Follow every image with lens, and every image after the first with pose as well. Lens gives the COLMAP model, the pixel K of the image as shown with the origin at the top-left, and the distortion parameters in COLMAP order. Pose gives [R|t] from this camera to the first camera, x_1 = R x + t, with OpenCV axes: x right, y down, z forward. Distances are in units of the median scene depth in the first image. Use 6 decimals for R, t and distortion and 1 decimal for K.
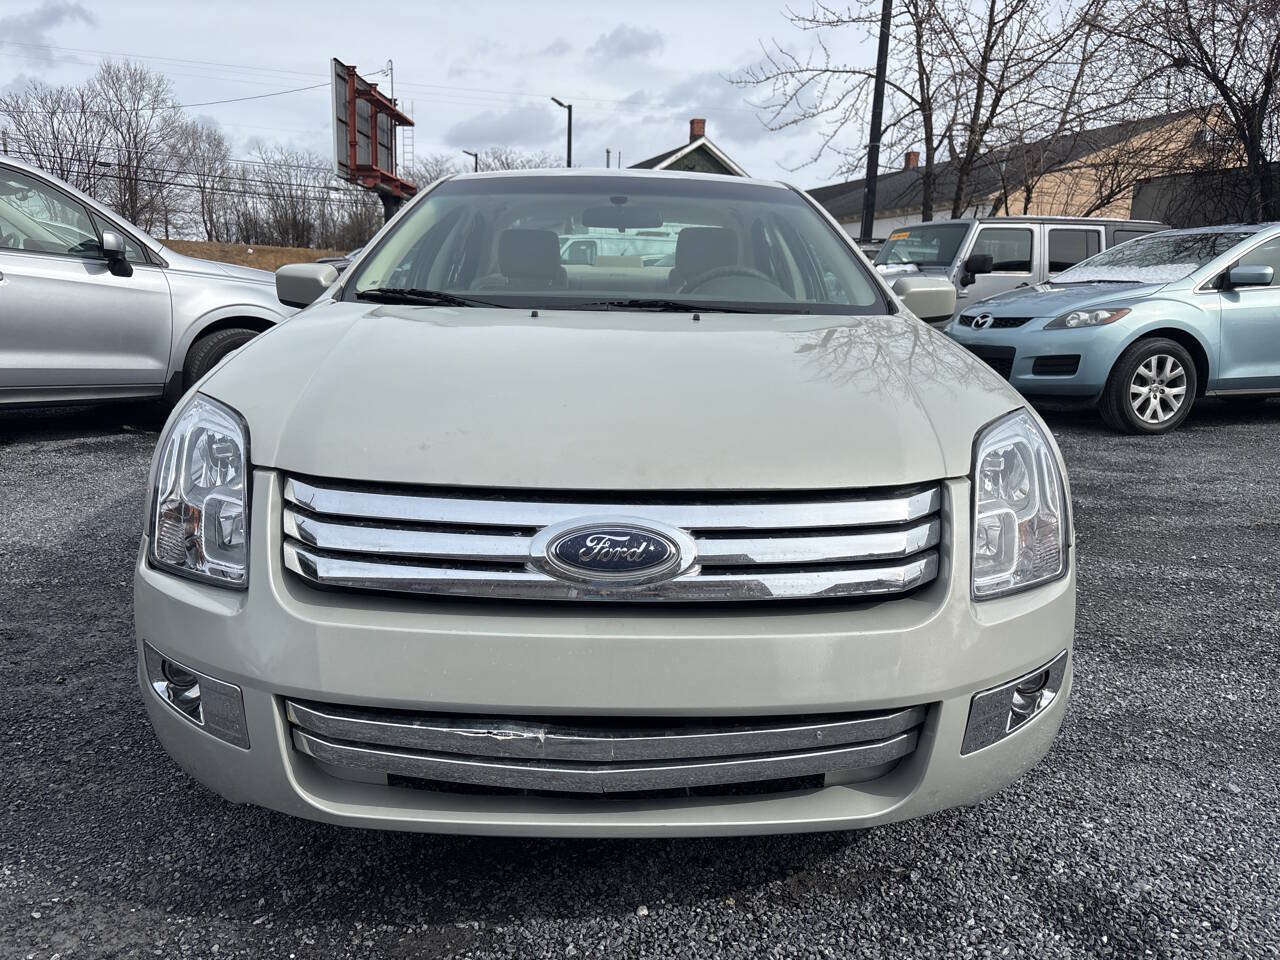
lens RADIAL K [[976.9, 0, 640.0], [0, 976.9, 480.0], [0, 0, 1]] dist [0.004616, -0.007895]
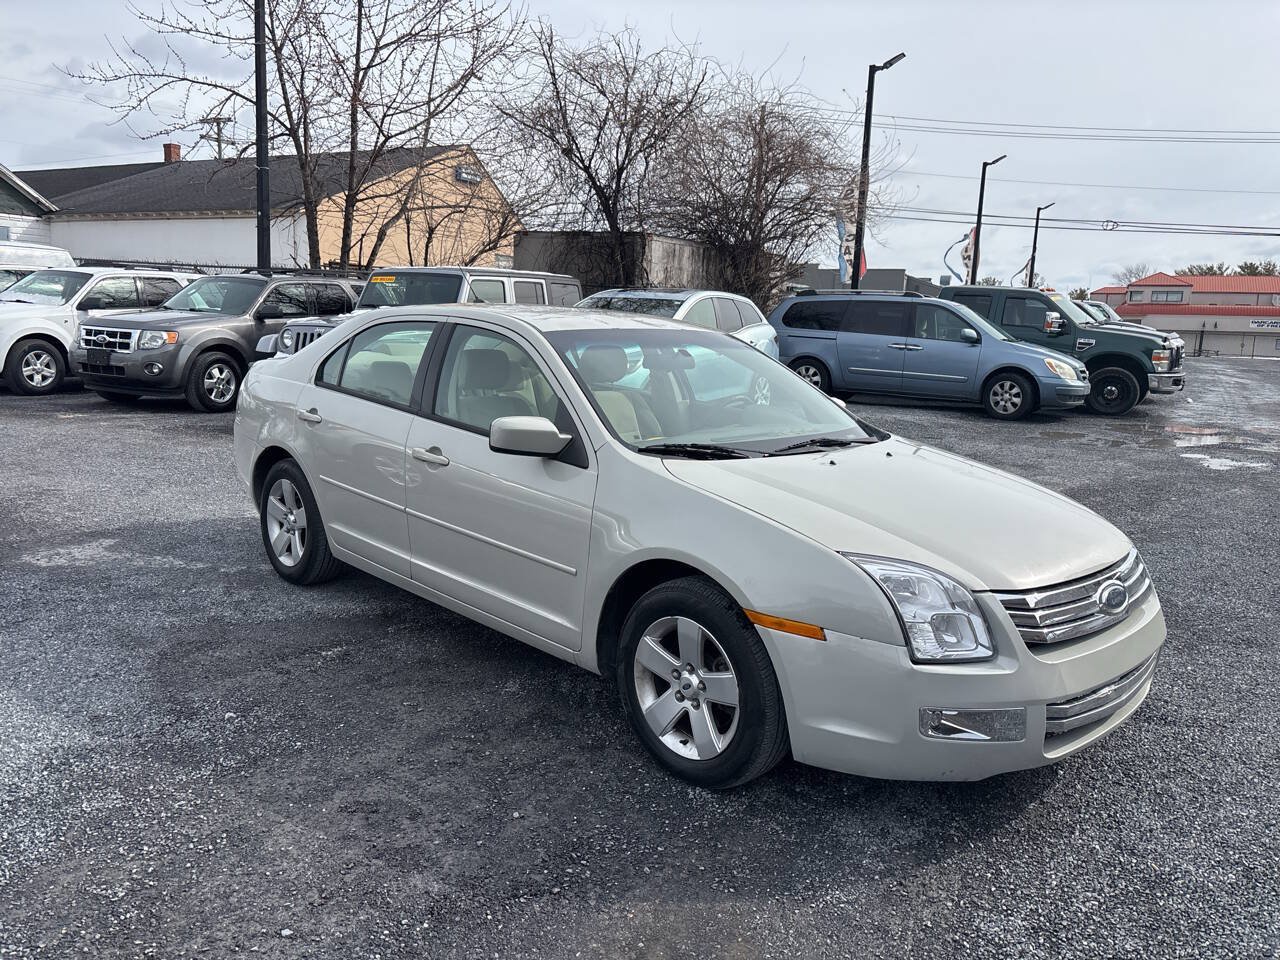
lens RADIAL K [[972.8, 0, 647.3], [0, 972.8, 483.1], [0, 0, 1]] dist [0.016204, -0.013218]
pose [[0.716728, -0.113020, 0.688134, -0.082848], [0.101944, 0.993159, 0.056937, -0.015288], [-0.689861, 0.029342, 0.723347, 0.004444]]
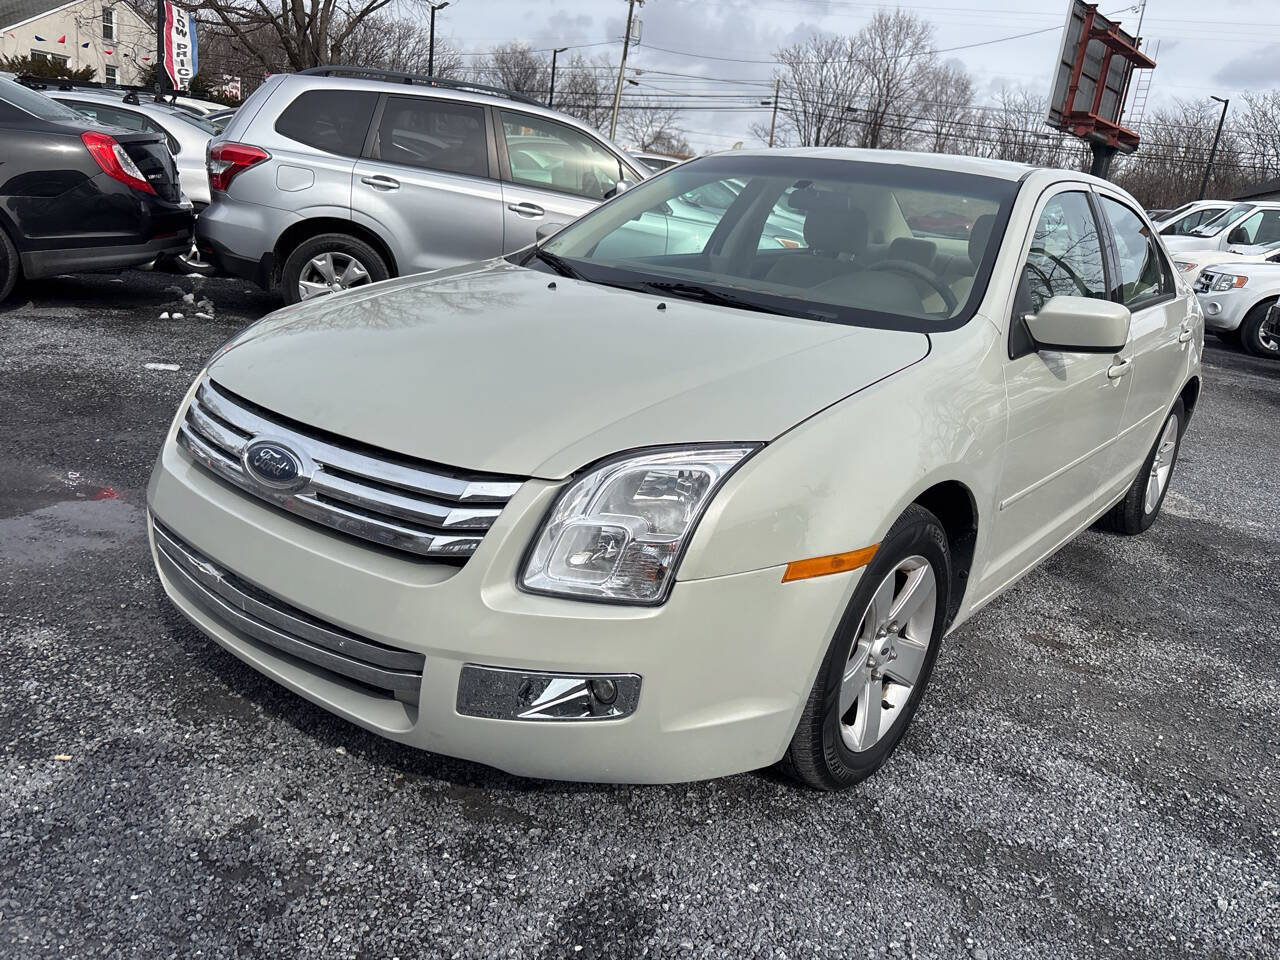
lens RADIAL K [[973.7, 0, 646.8], [0, 973.7, 481.0], [0, 0, 1]] dist [0.007774, 0.004414]
pose [[0.767508, 0.230943, -0.597994, 0.043601], [-0.199142, 0.972593, 0.120019, -0.006213], [0.609323, 0.026970, 0.792463, 0.009171]]
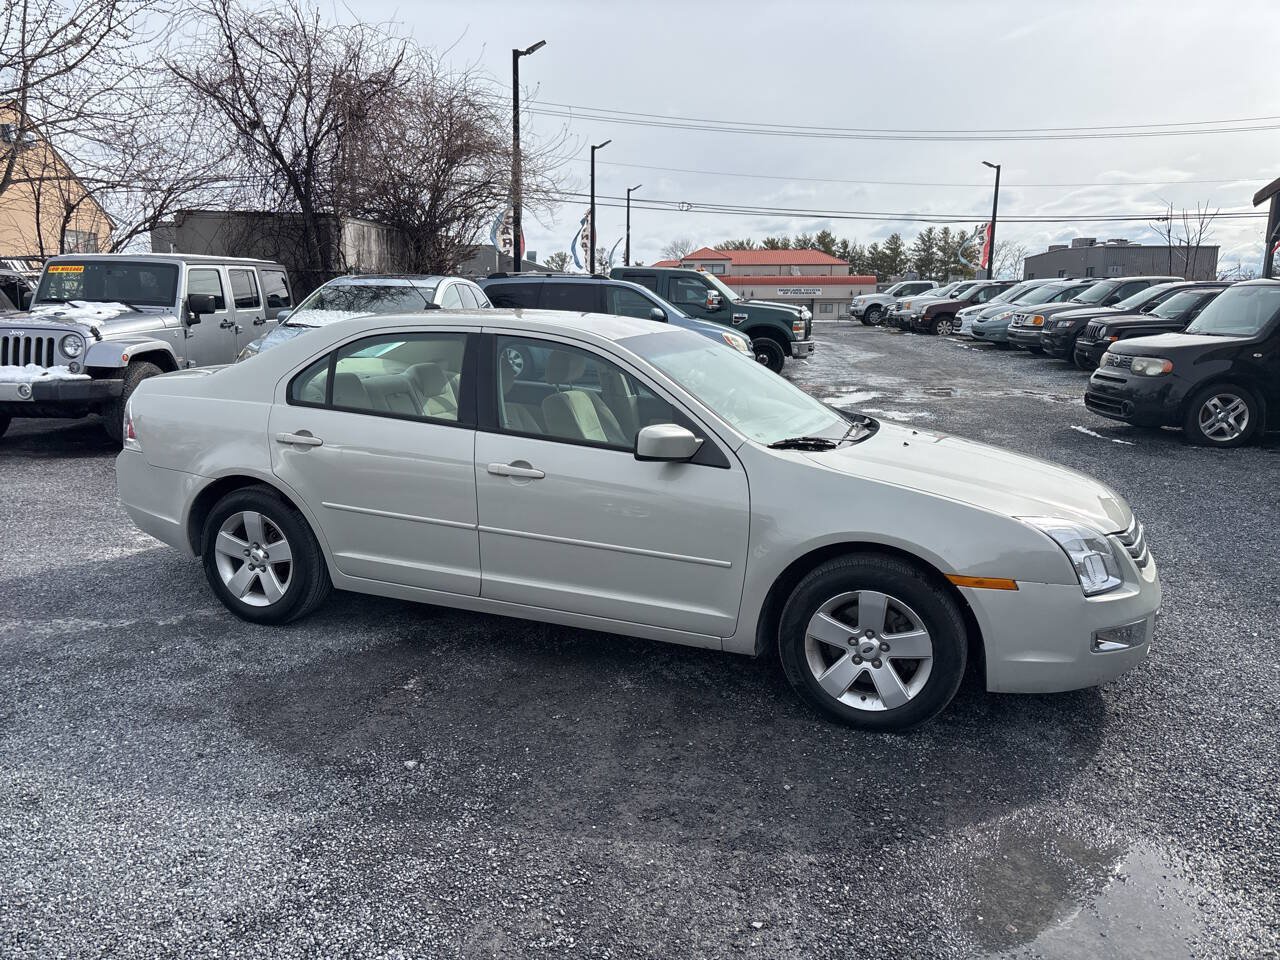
lens RADIAL K [[976.9, 0, 640.0], [0, 976.9, 480.0], [0, 0, 1]] dist [0.004616, -0.007895]
pose [[0.367554, -0.182804, 0.911859, -0.116990], [0.156698, 0.978646, 0.133031, -0.025274], [-0.916706, 0.093991, 0.388350, 0.043775]]
